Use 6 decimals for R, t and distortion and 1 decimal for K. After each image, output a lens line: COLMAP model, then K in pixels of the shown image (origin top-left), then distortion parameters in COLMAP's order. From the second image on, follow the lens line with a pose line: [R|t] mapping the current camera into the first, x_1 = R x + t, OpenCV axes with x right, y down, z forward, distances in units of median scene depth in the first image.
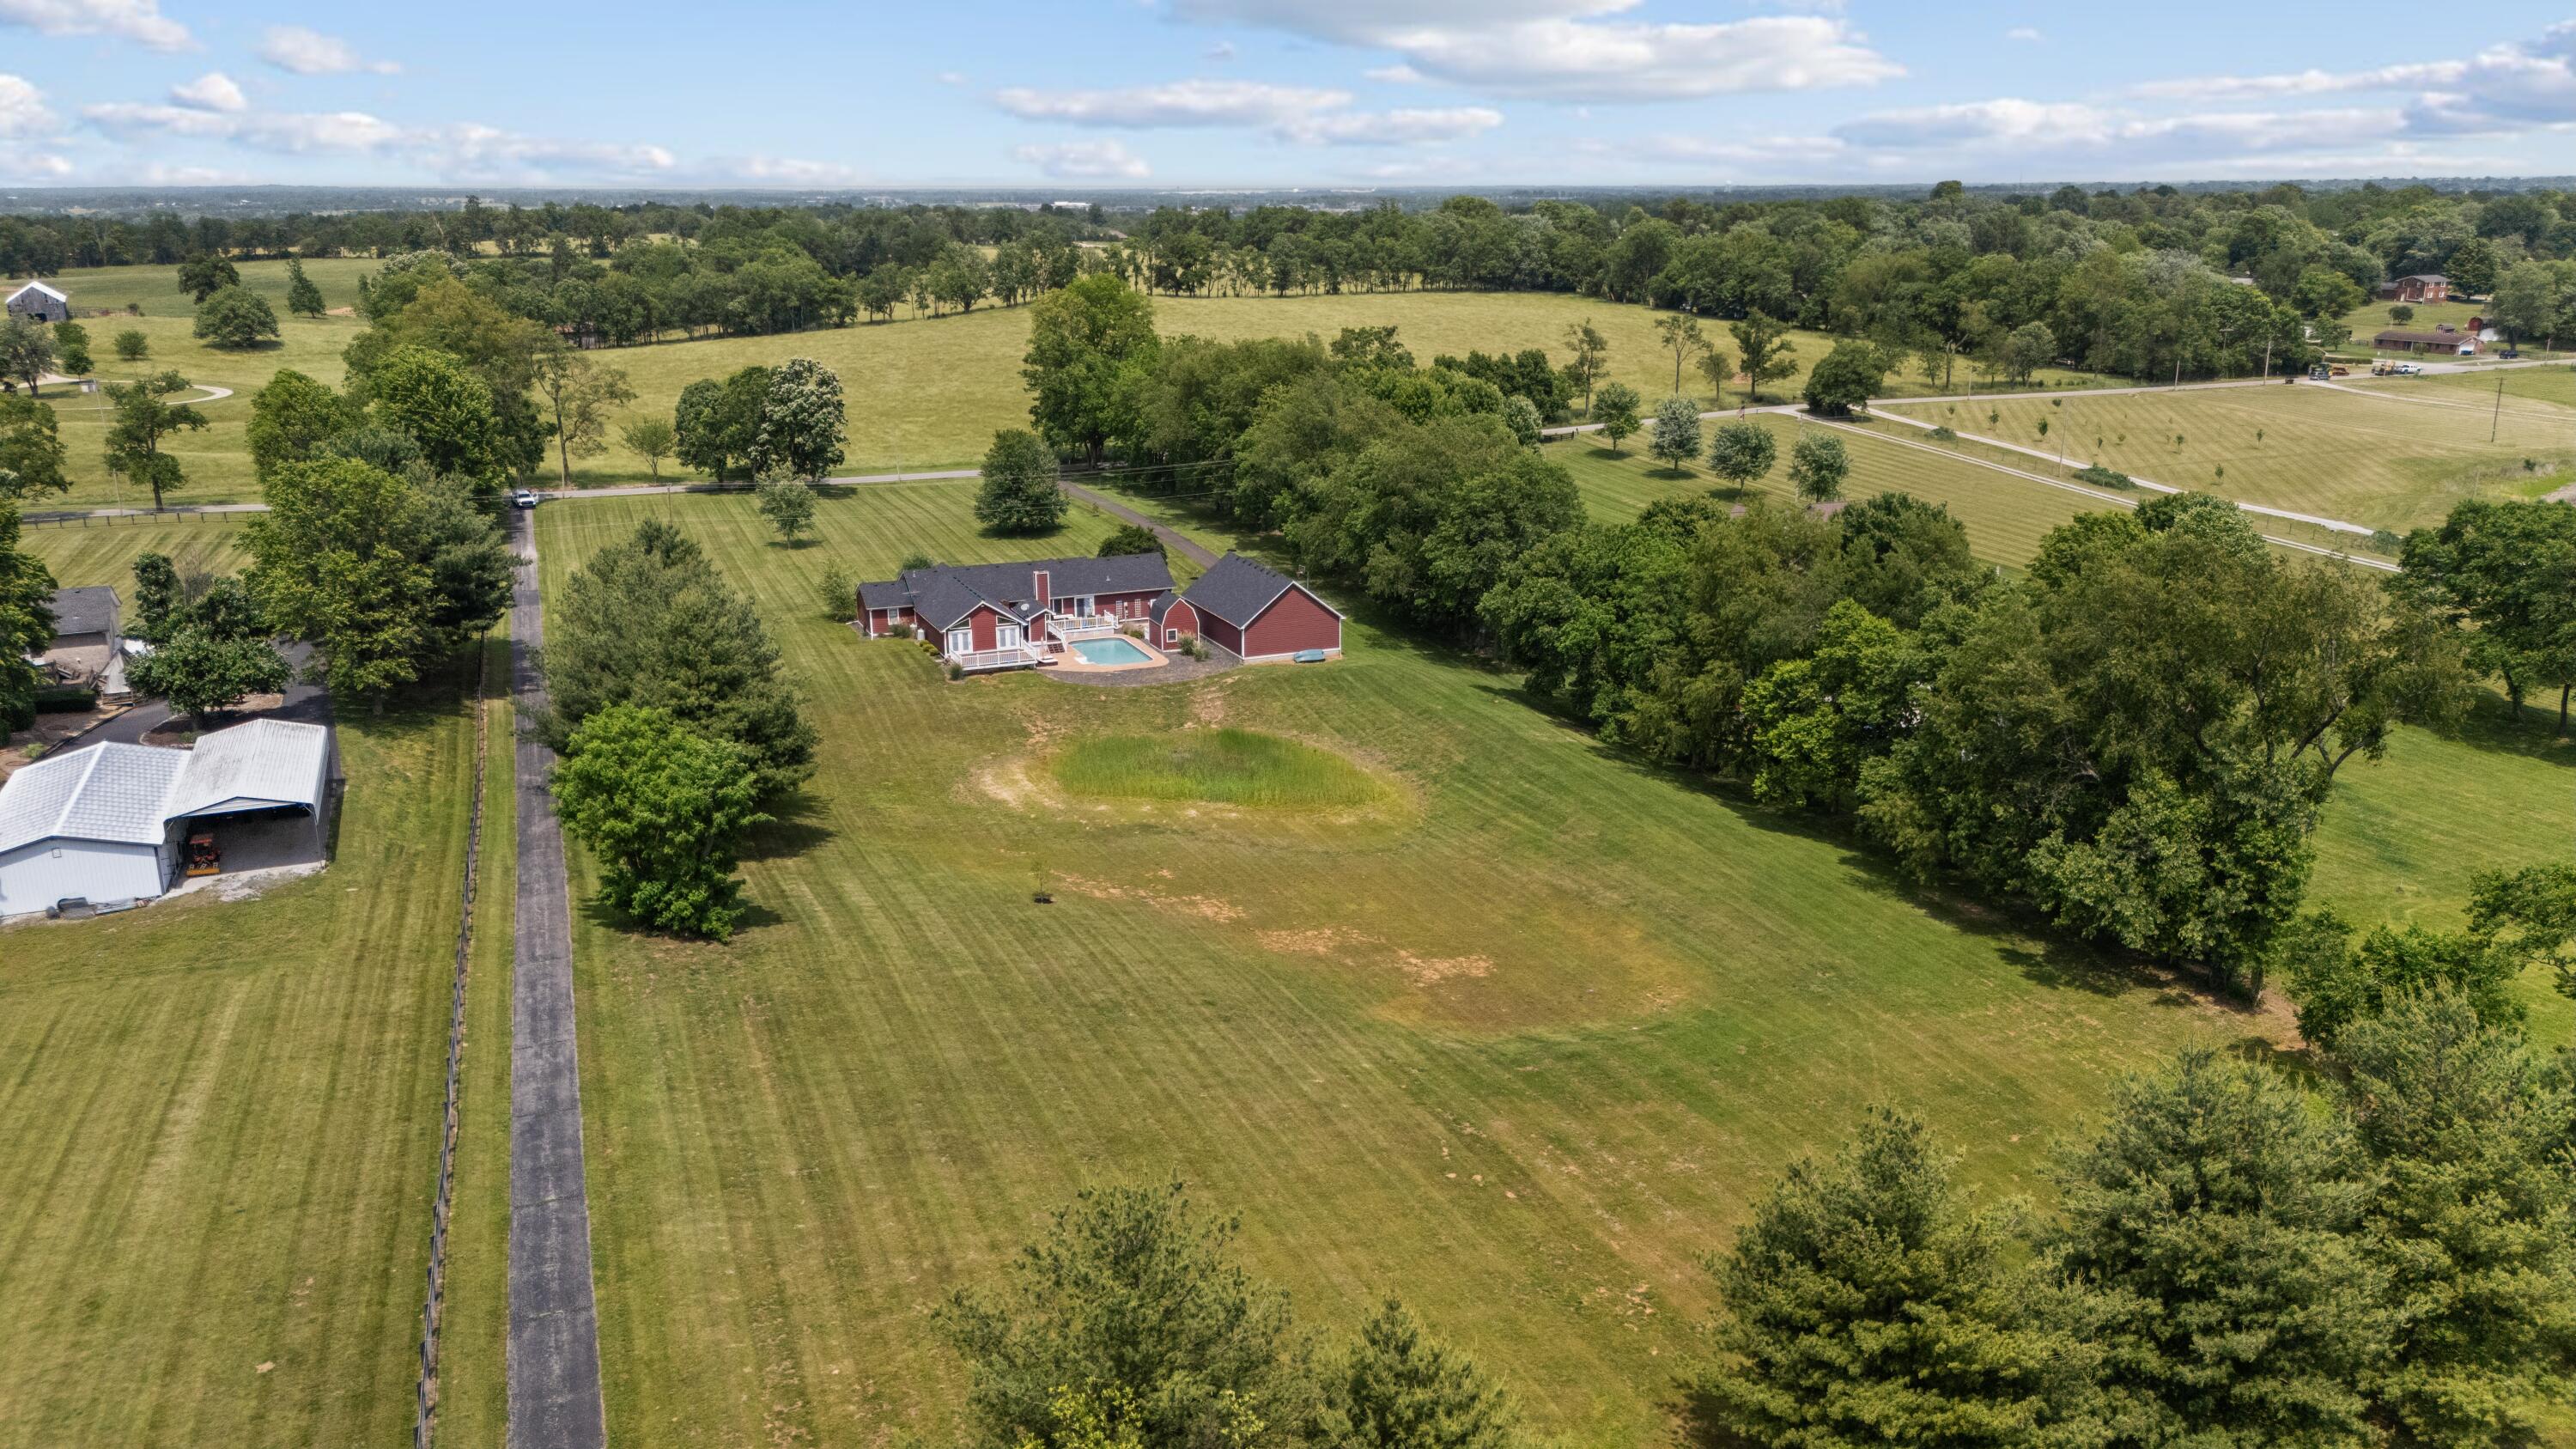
lens RADIAL K [[1886.5, 0, 1292.3], [0, 1886.5, 743.3], [0, 0, 1]] dist [0.074613, -0.105897]
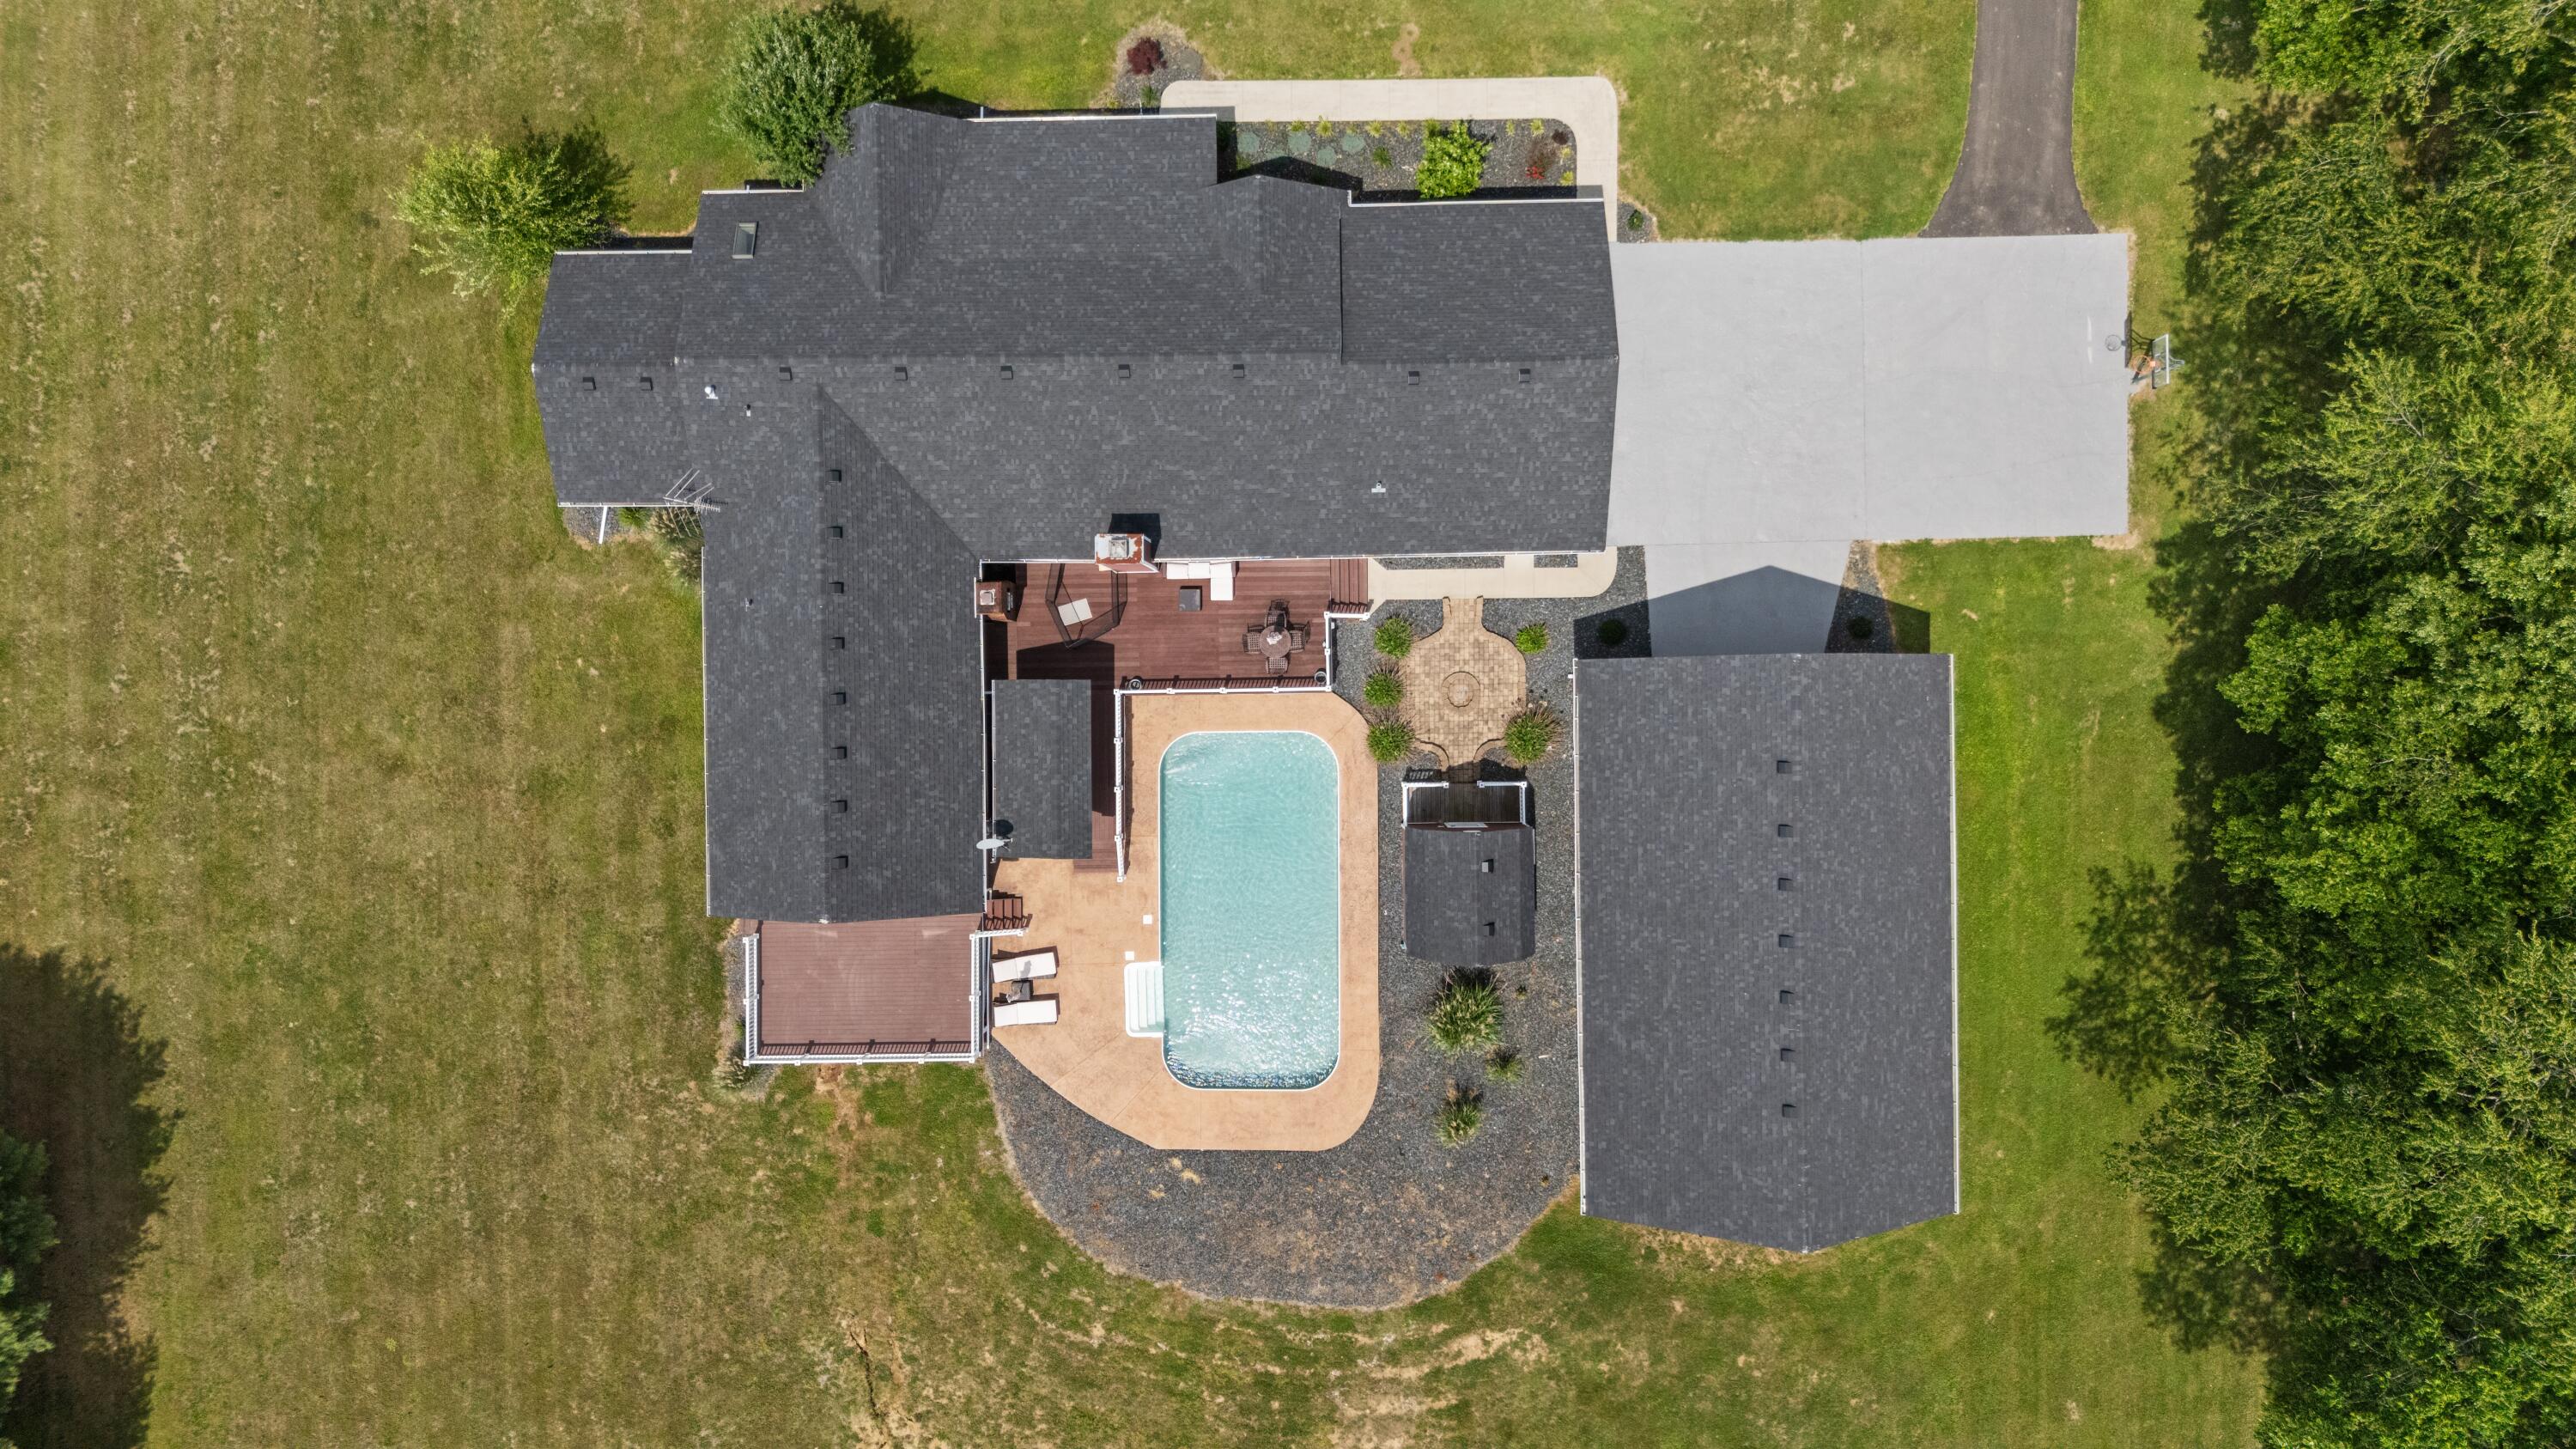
lens RADIAL K [[1886.5, 0, 1292.3], [0, 1886.5, 743.3], [0, 0, 1]] dist [0.074613, -0.105897]
pose [[0.923631, 0.383207, -0.007575, -0.095270], [-0.098446, 0.256288, 0.961574, -0.362224], [0.370423, -0.887394, 0.274441, 0.906870]]
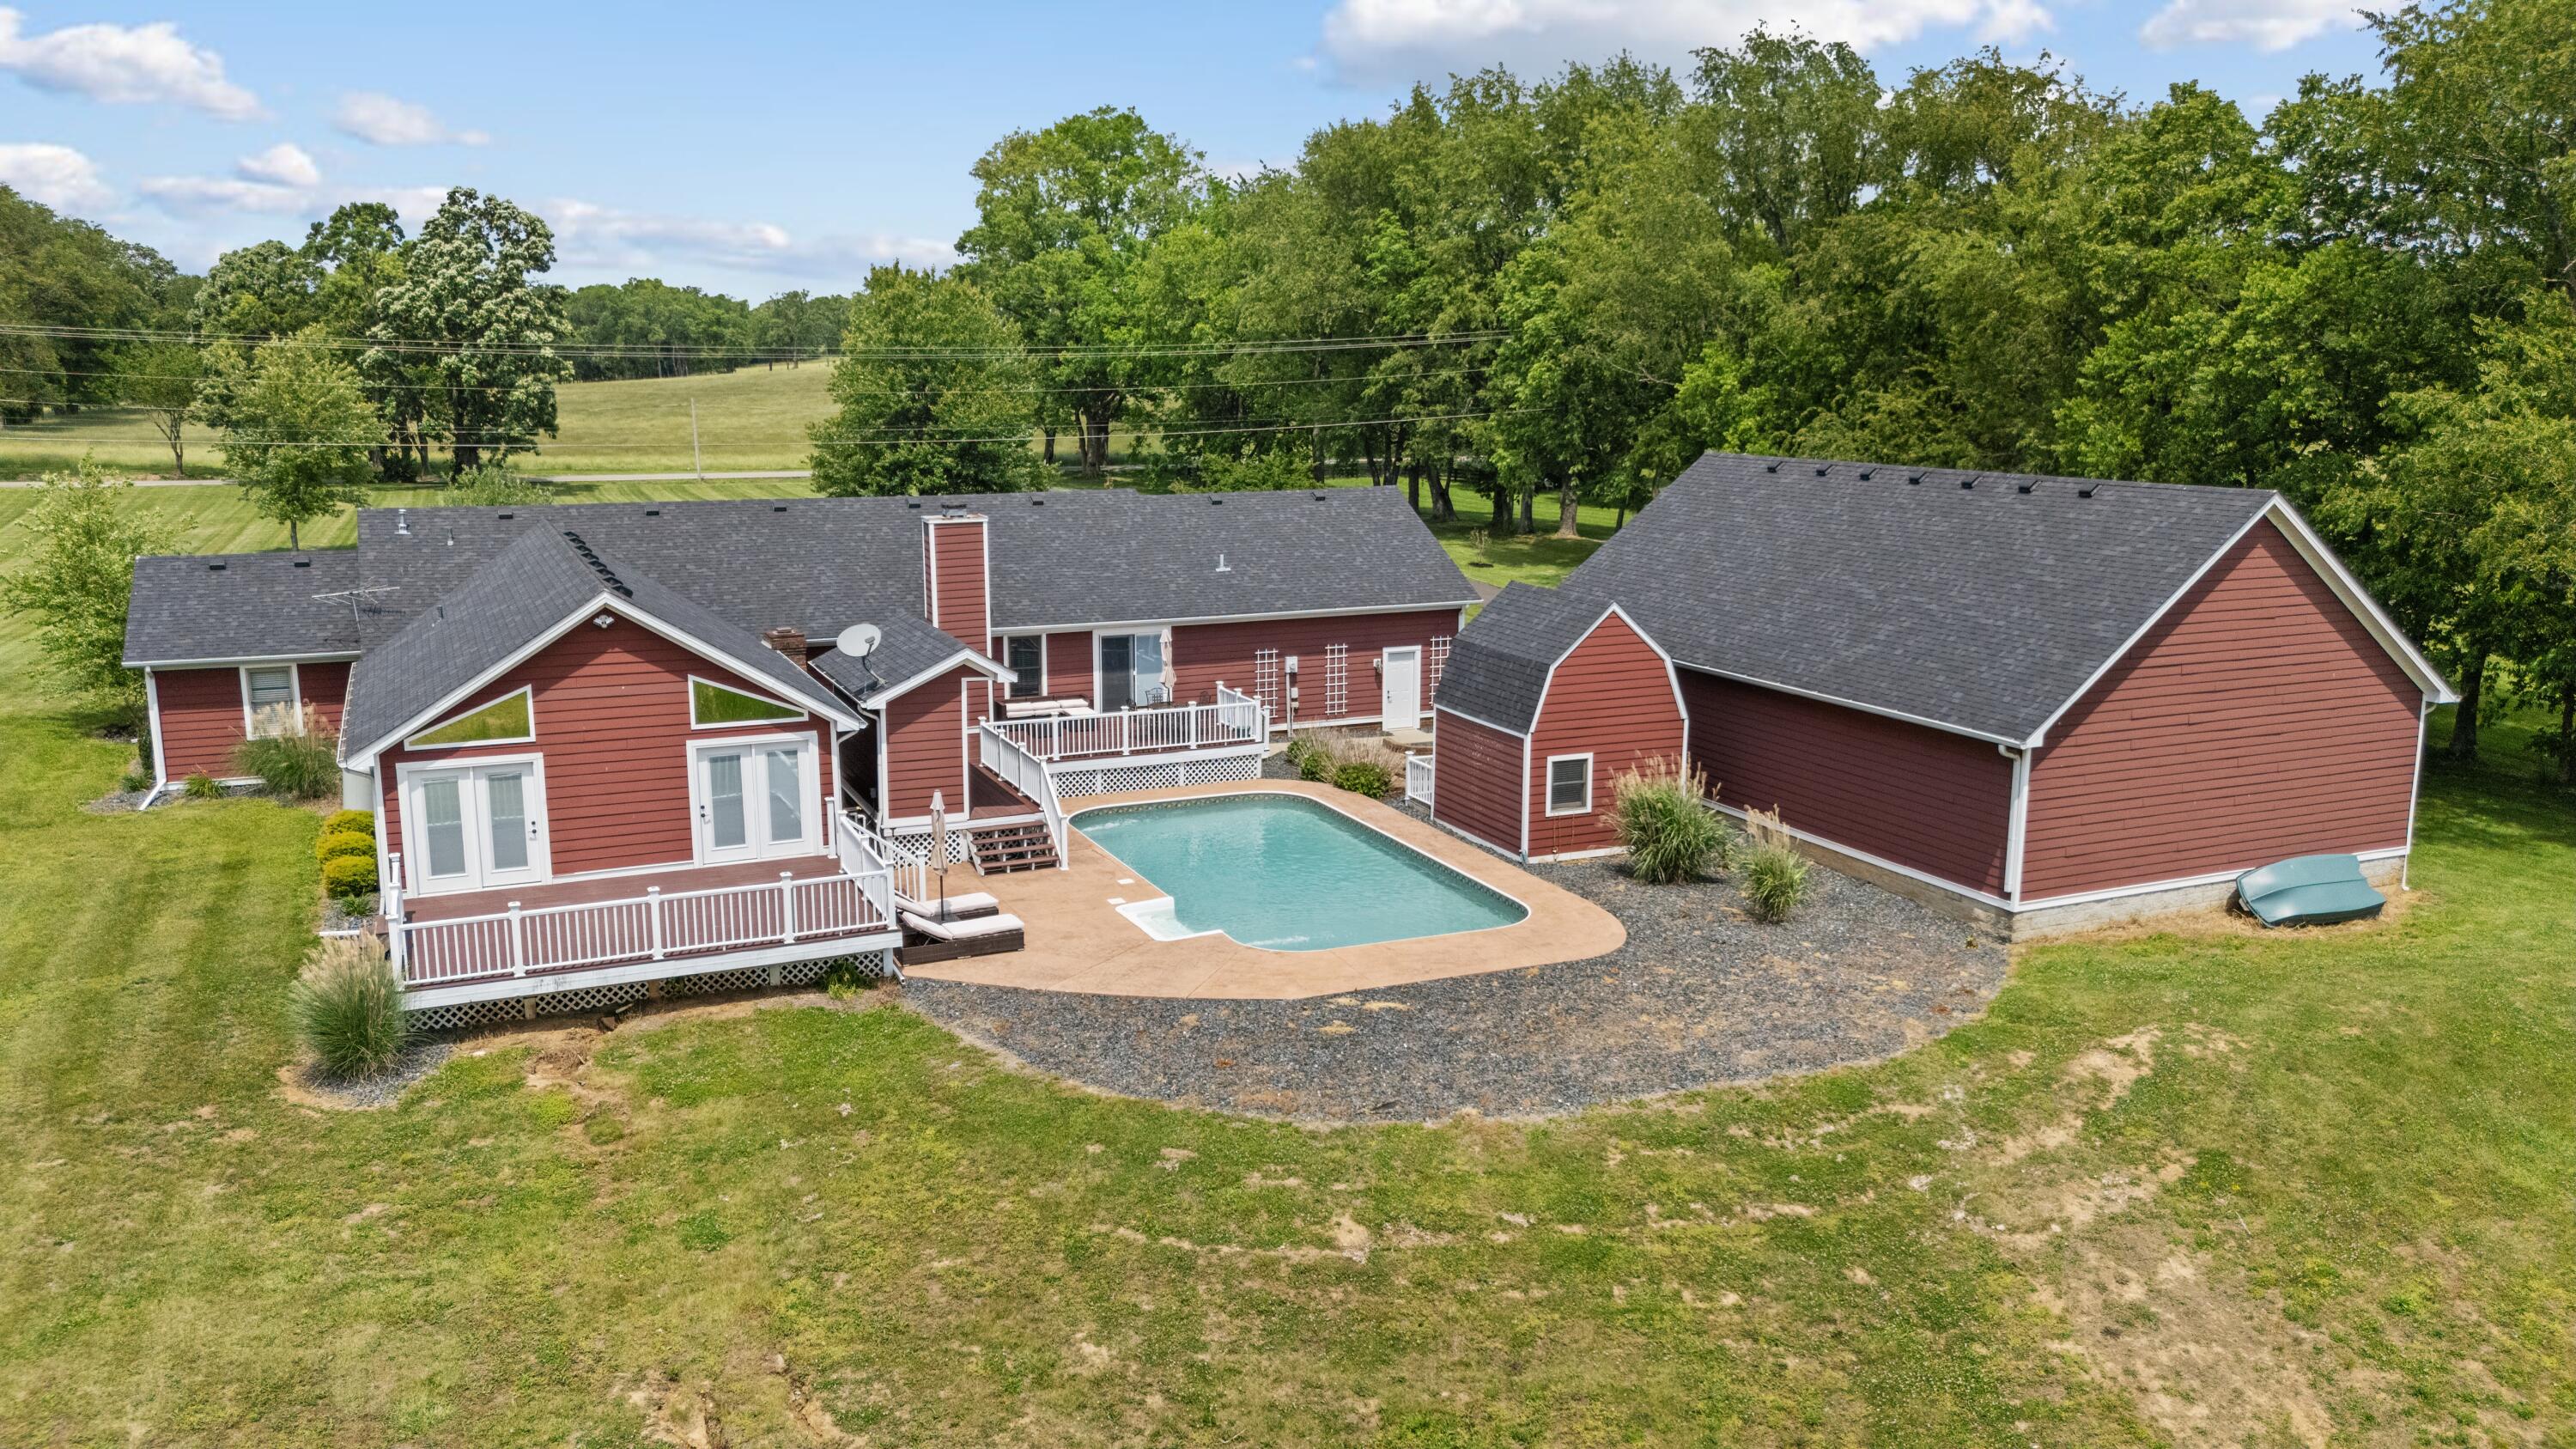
lens RADIAL K [[1886.5, 0, 1292.3], [0, 1886.5, 743.3], [0, 0, 1]] dist [0.074613, -0.105897]
pose [[0.999776, -0.000378, 0.021165, -0.096230], [0.002115, 0.996621, -0.082112, -0.043410], [-0.021063, 0.082139, 0.996398, 0.769548]]
